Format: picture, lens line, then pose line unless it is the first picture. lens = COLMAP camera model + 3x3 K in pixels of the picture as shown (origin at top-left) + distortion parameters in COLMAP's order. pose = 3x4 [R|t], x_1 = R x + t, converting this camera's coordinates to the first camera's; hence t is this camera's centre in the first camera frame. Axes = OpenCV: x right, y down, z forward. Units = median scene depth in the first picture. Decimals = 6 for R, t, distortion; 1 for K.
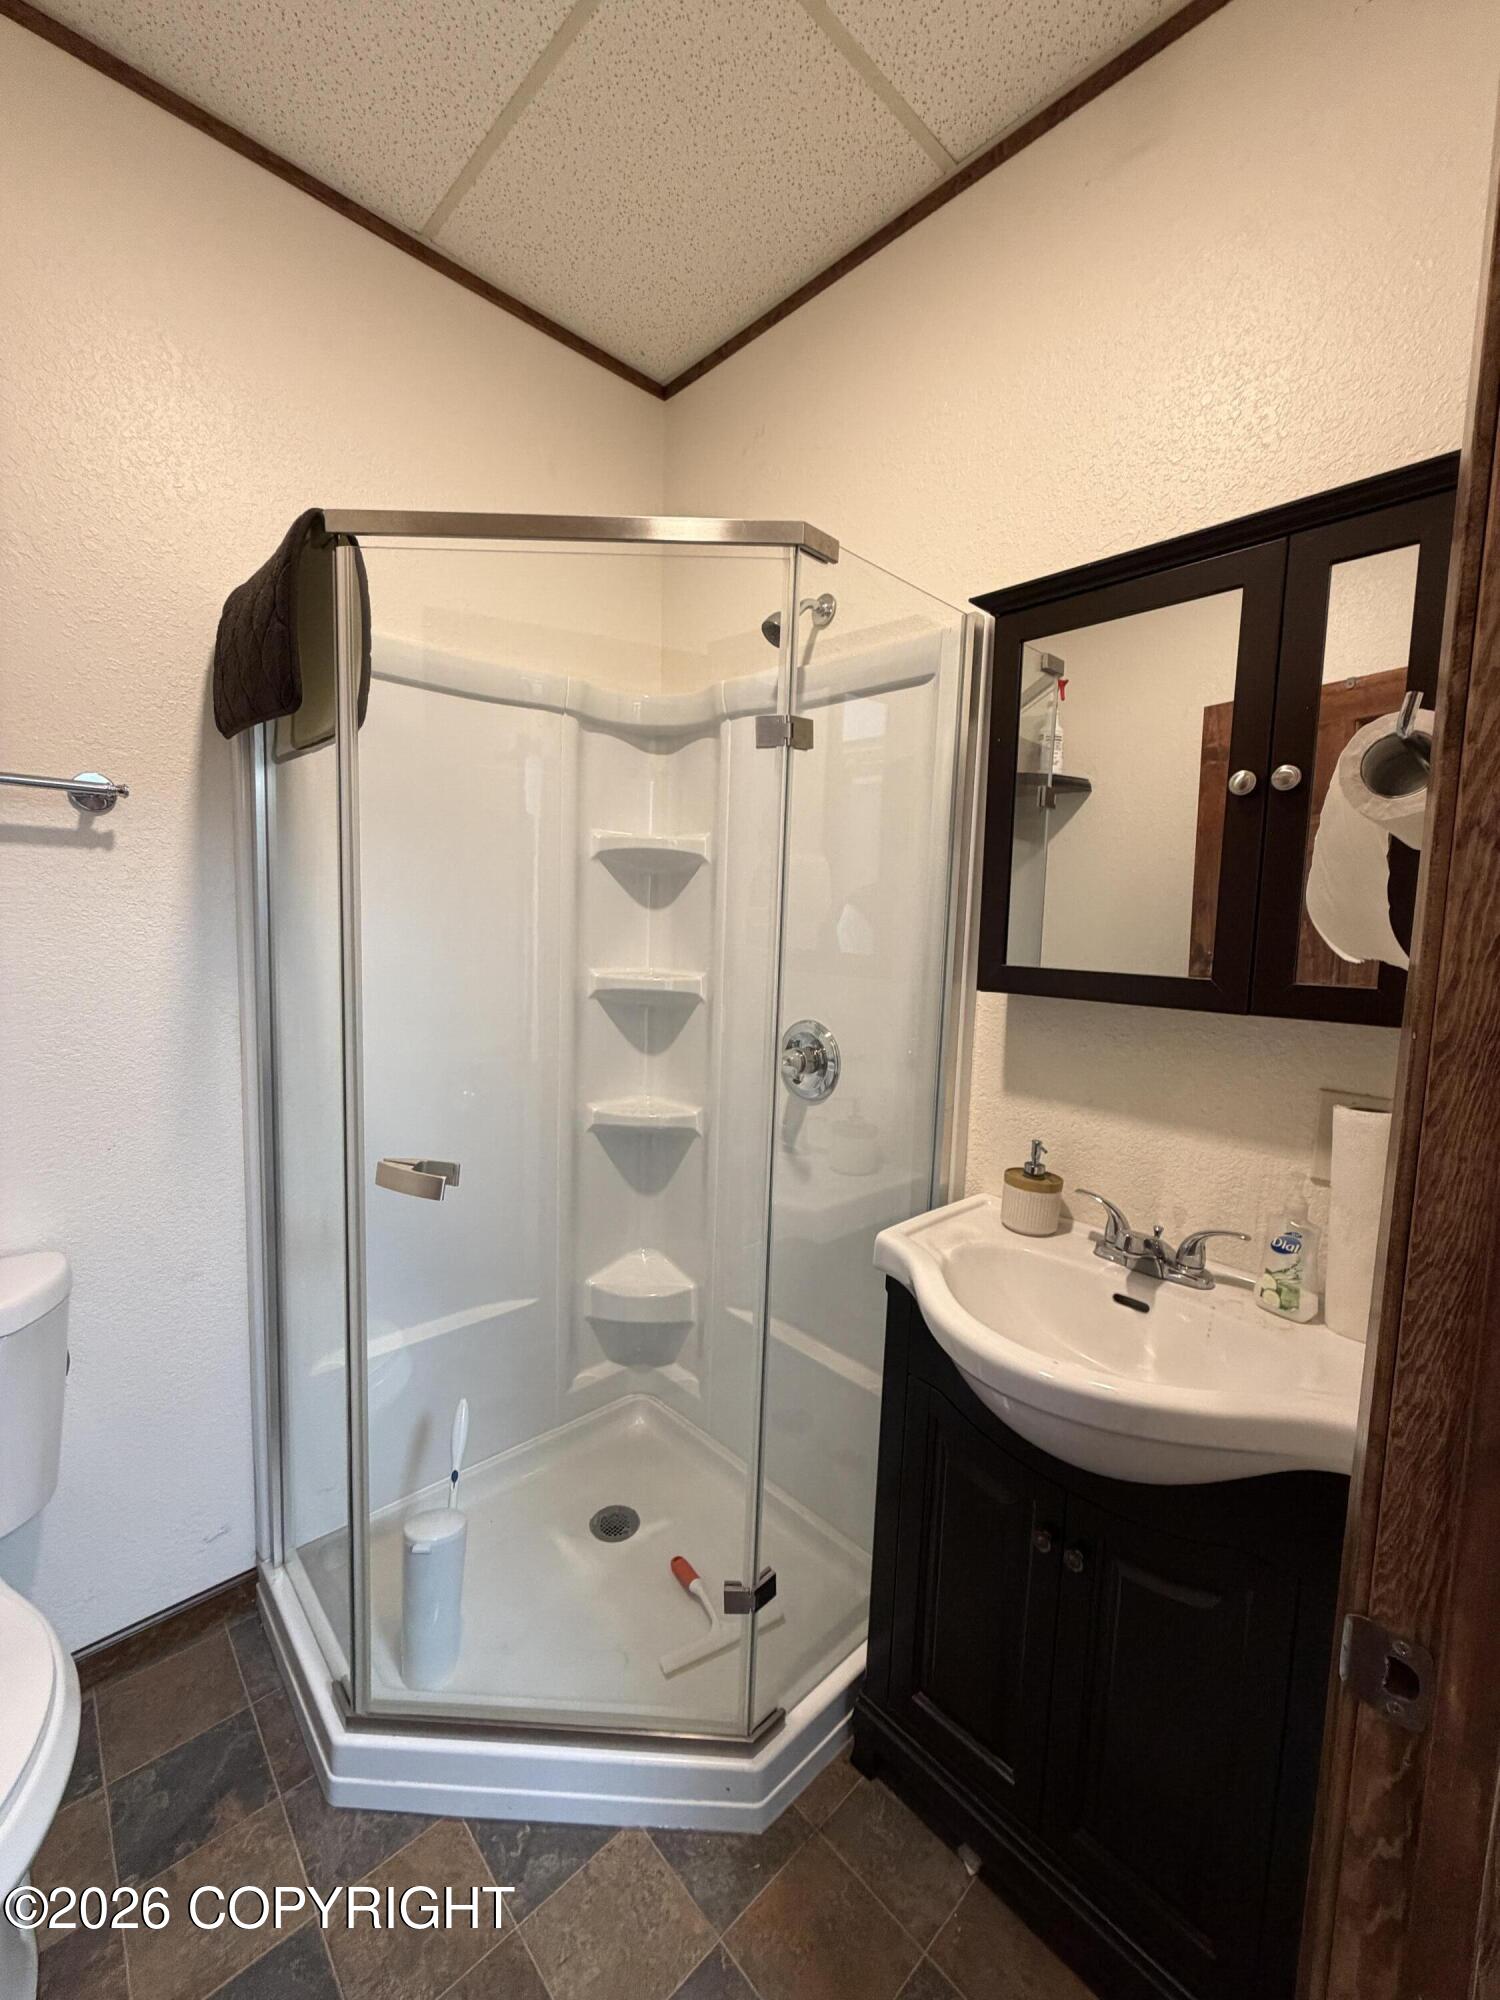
lens RADIAL K [[802.0, 0, 751.3], [0, 802.0, 997.0], [0, 0, 1]] dist [0.000986, 0.000469]
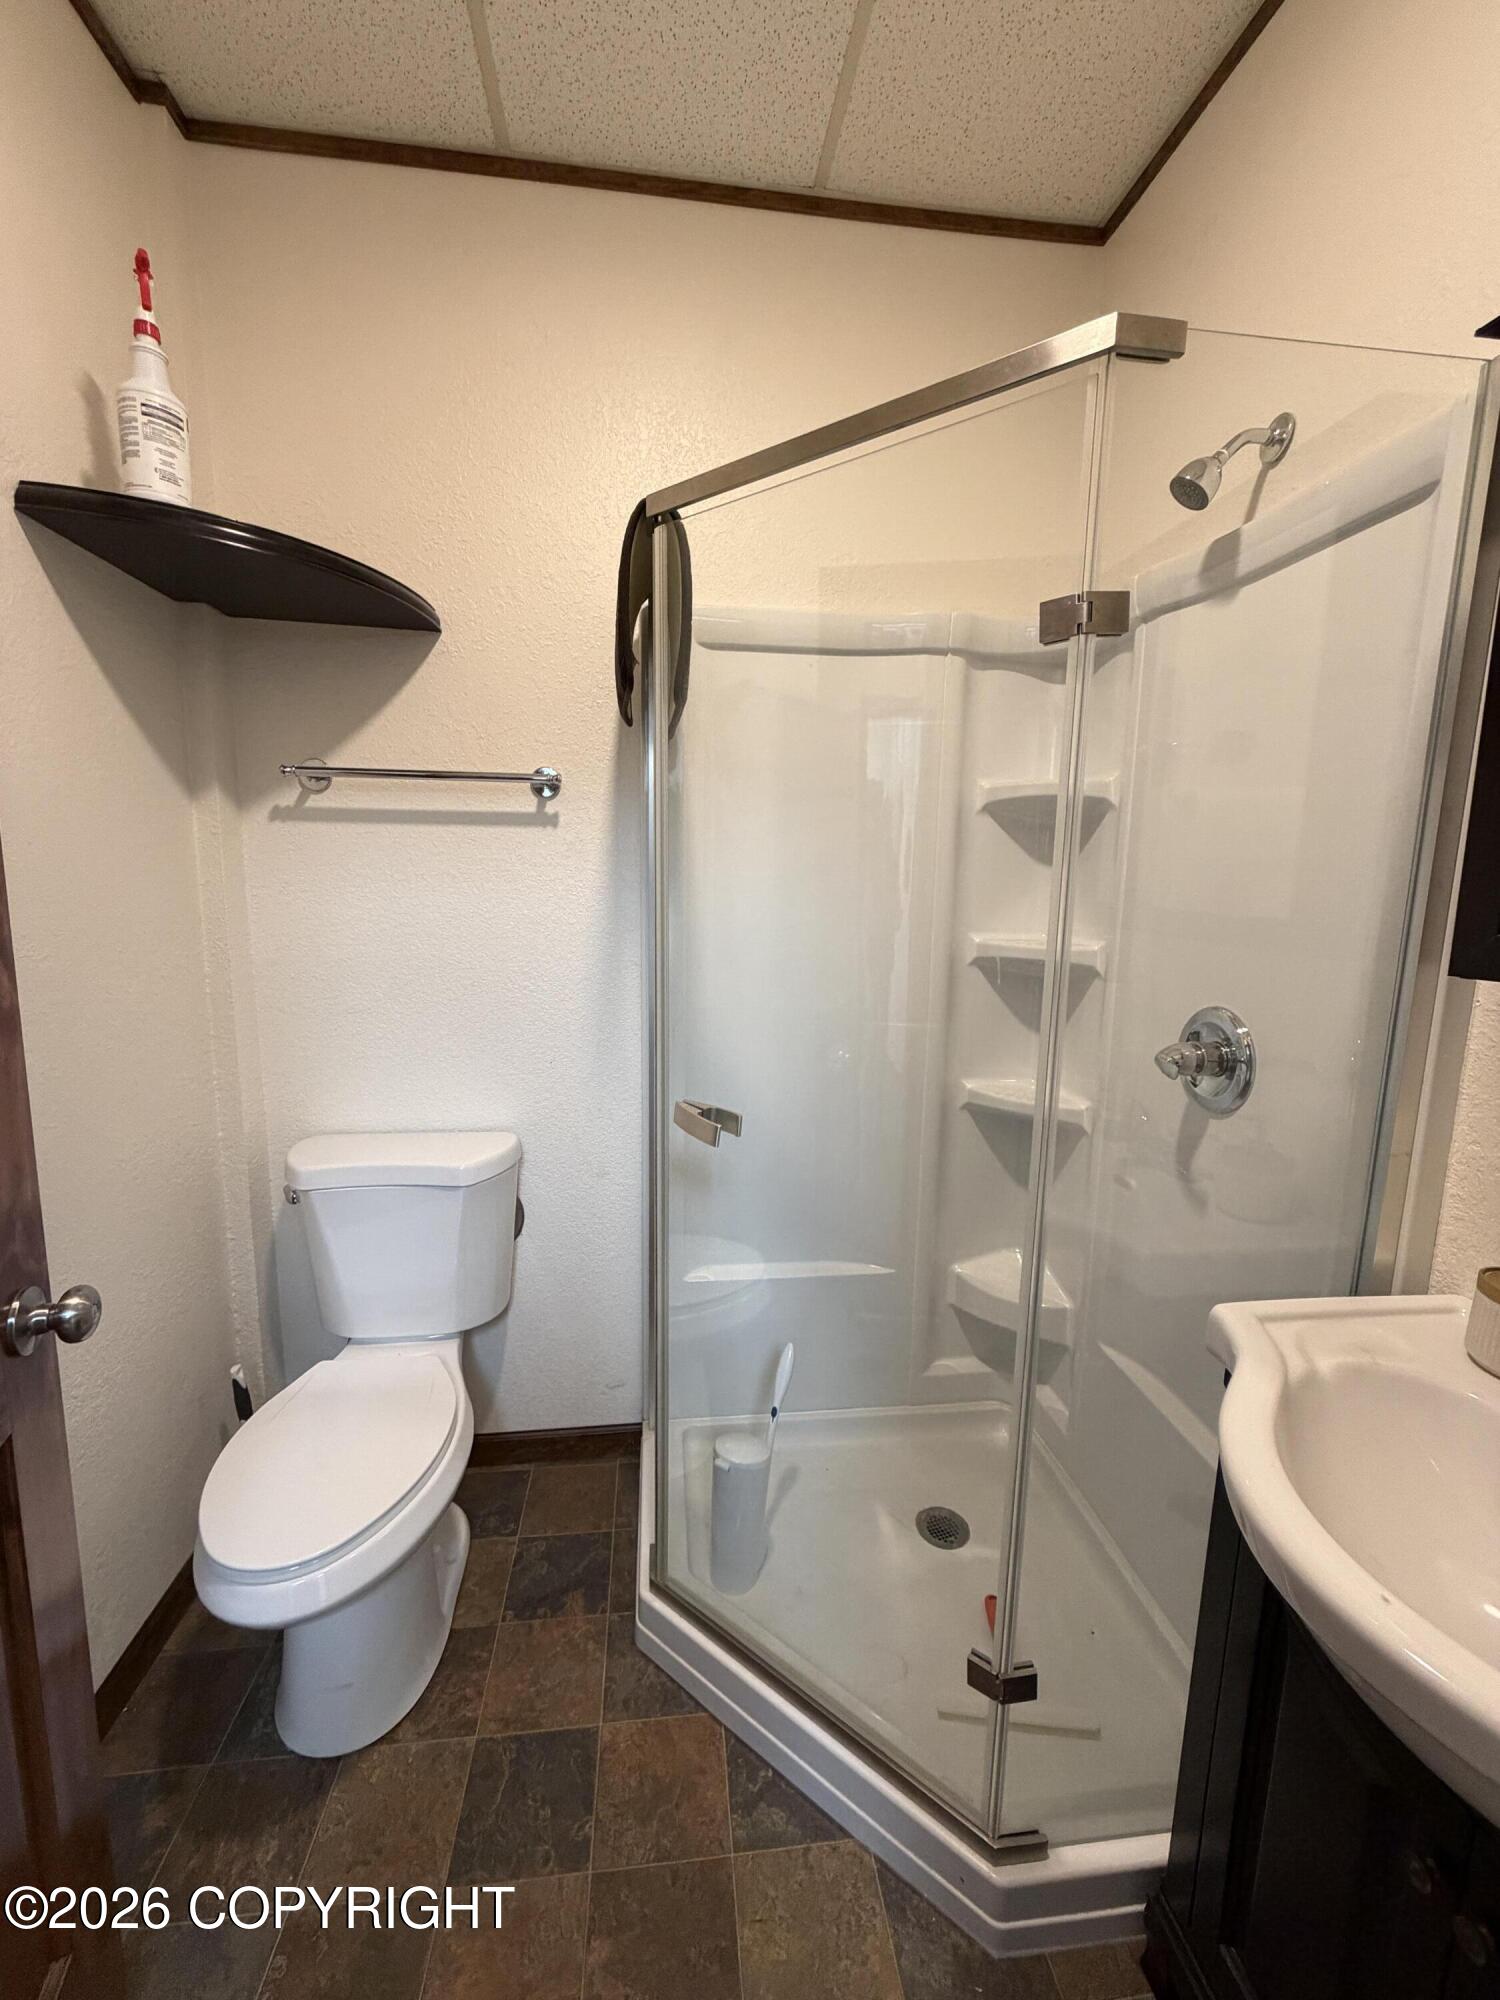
lens RADIAL K [[802.0, 0, 748.2], [0, 802.0, 997.2], [0, 0, 1]] dist [0.000986, 0.000469]
pose [[0.800445, 0.070251, -0.595276, 0.197226], [-0.048607, 0.997445, 0.052353, 0.002497], [0.597433, -0.012971, 0.801814, 0.150621]]
